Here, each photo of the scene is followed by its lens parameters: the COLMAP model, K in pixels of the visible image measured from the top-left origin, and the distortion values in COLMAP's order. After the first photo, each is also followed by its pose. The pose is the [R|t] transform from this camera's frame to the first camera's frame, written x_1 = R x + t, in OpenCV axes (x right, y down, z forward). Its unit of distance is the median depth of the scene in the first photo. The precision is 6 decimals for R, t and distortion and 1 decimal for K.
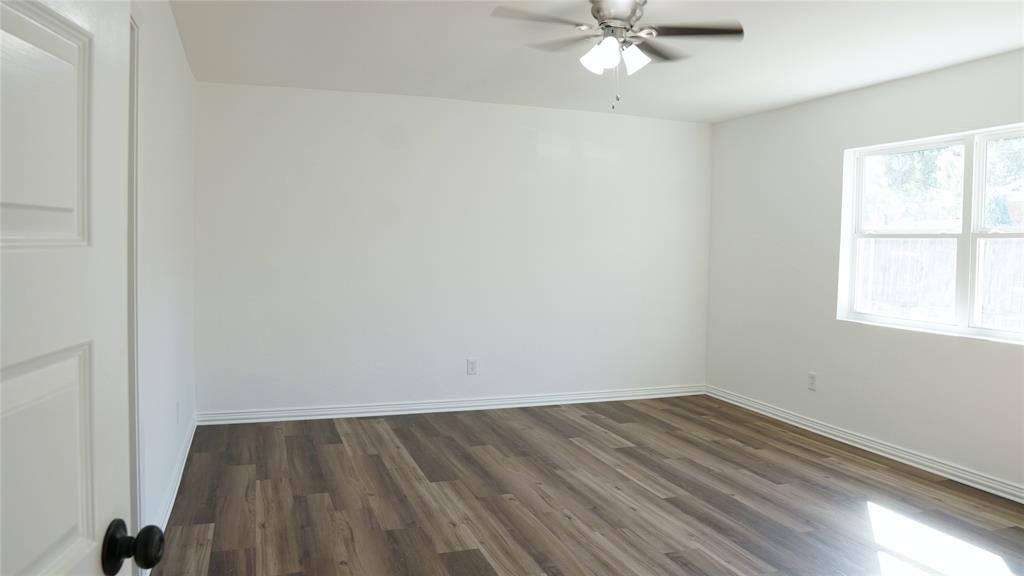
lens RADIAL K [[727.7, 0, 518.8], [0, 727.7, 279.2], [0, 0, 1]] dist [-0.103564, 0.075999]
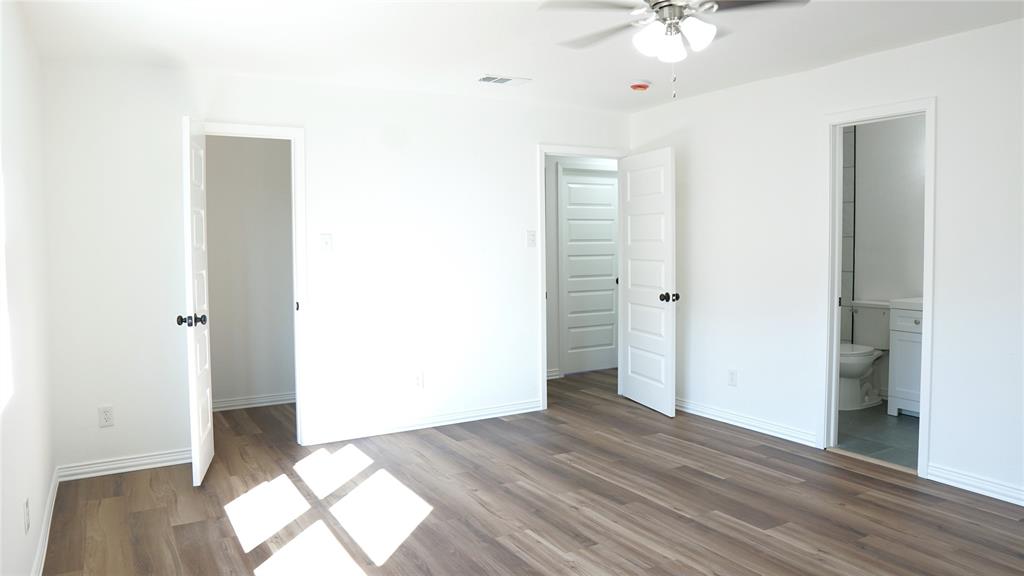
lens RADIAL K [[712.8, 0, 521.1], [0, 712.8, 280.8], [0, 0, 1]] dist [-0.120610, 0.080461]
pose [[-0.983420, 0.002711, -0.181324, 0.401995], [-0.017077, 0.994061, 0.107478, -0.084552], [0.180539, 0.108792, -0.977533, 1.565407]]
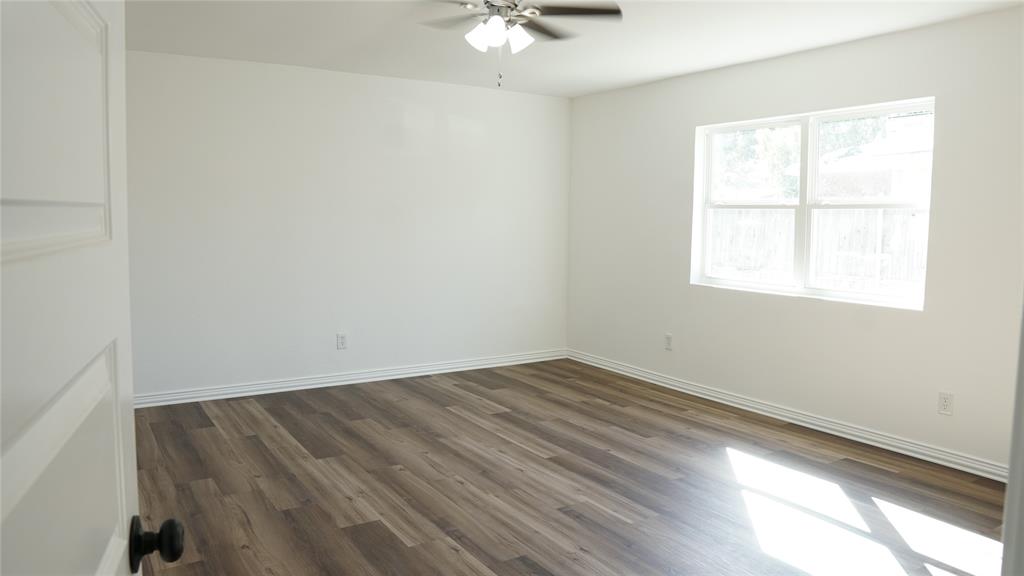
lens RADIAL K [[727.7, 0, 518.8], [0, 727.7, 279.2], [0, 0, 1]] dist [-0.103564, 0.075999]
pose [[0.975657, -0.027146, 0.217616, -0.061836], [0.017762, 0.998831, 0.044963, -0.006191], [-0.218582, -0.040003, 0.974998, -0.016929]]
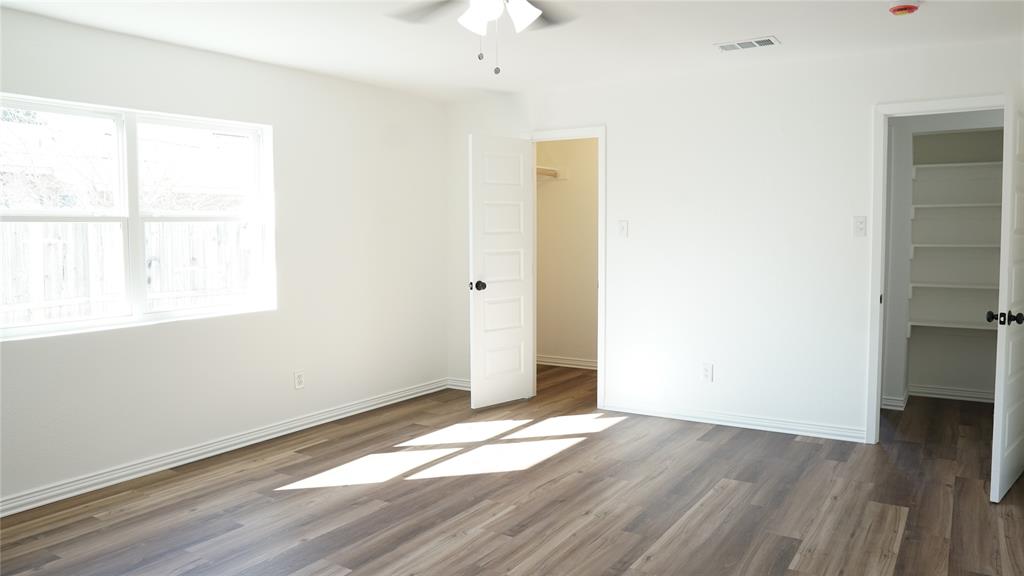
lens RADIAL K [[712.8, 0, 521.1], [0, 712.8, 280.8], [0, 0, 1]] dist [-0.120610, 0.080461]
pose [[-0.604862, -0.068286, 0.793397, -0.460376], [0.034570, 0.993126, 0.111831, -0.071091], [-0.795580, 0.095070, -0.598343, 1.255734]]
